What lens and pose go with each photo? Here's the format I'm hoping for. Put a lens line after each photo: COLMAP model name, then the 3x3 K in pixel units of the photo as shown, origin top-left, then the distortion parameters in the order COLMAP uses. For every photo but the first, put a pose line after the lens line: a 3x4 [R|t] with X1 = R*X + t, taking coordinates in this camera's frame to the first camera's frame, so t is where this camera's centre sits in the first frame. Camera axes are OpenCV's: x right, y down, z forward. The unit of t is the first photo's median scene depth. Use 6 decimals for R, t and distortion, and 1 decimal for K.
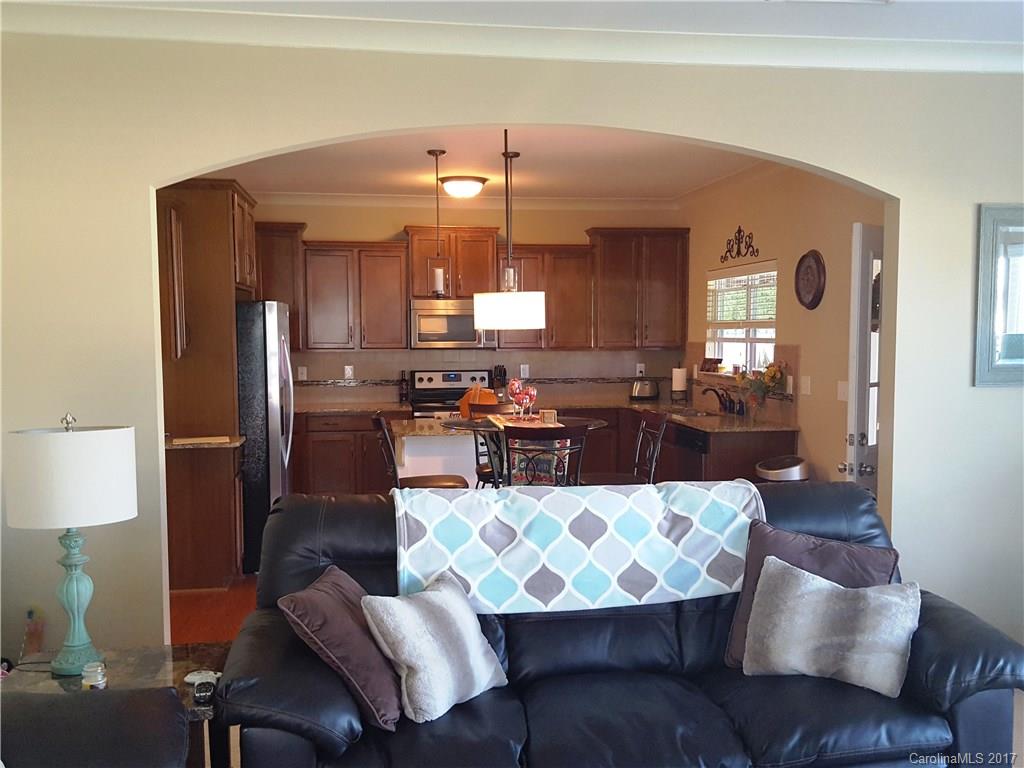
lens RADIAL K [[995.2, 0, 510.3], [0, 995.2, 401.4], [0, 0, 1]] dist [0.195537, -0.481189]
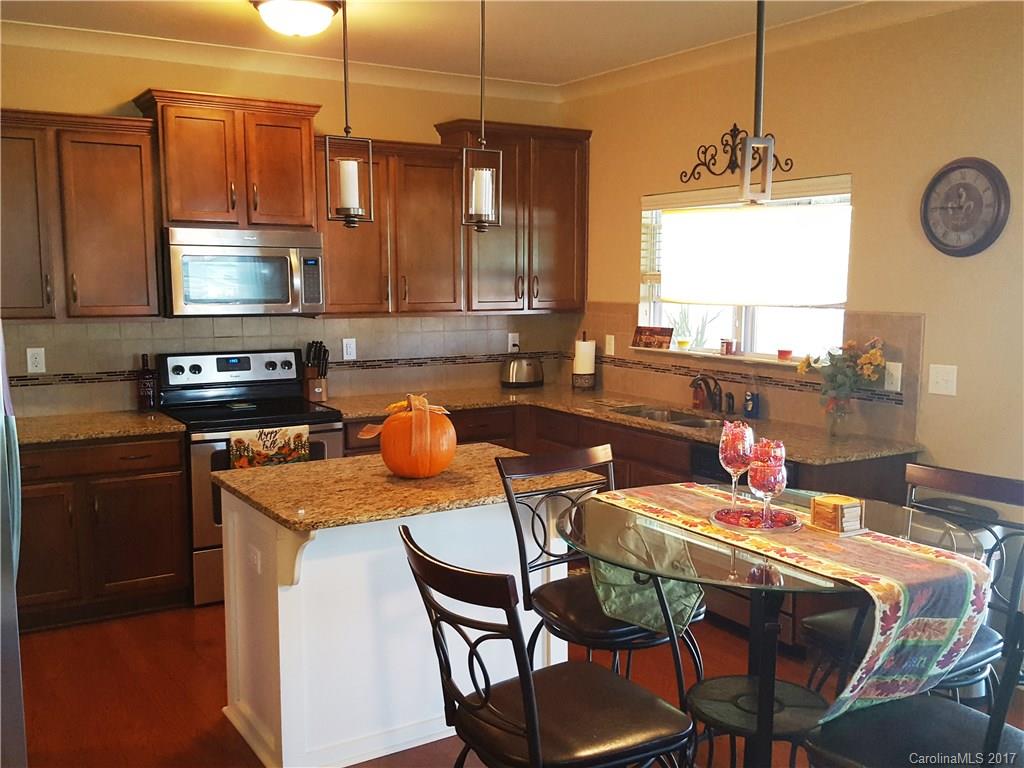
lens RADIAL K [[995.2, 0, 510.3], [0, 995.2, 401.4], [0, 0, 1]] dist [0.195537, -0.481189]
pose [[0.912348, -0.047483, 0.406653, -0.153603], [0.023676, 0.997709, 0.063380, -0.036031], [-0.408731, -0.048197, 0.911382, 0.400702]]
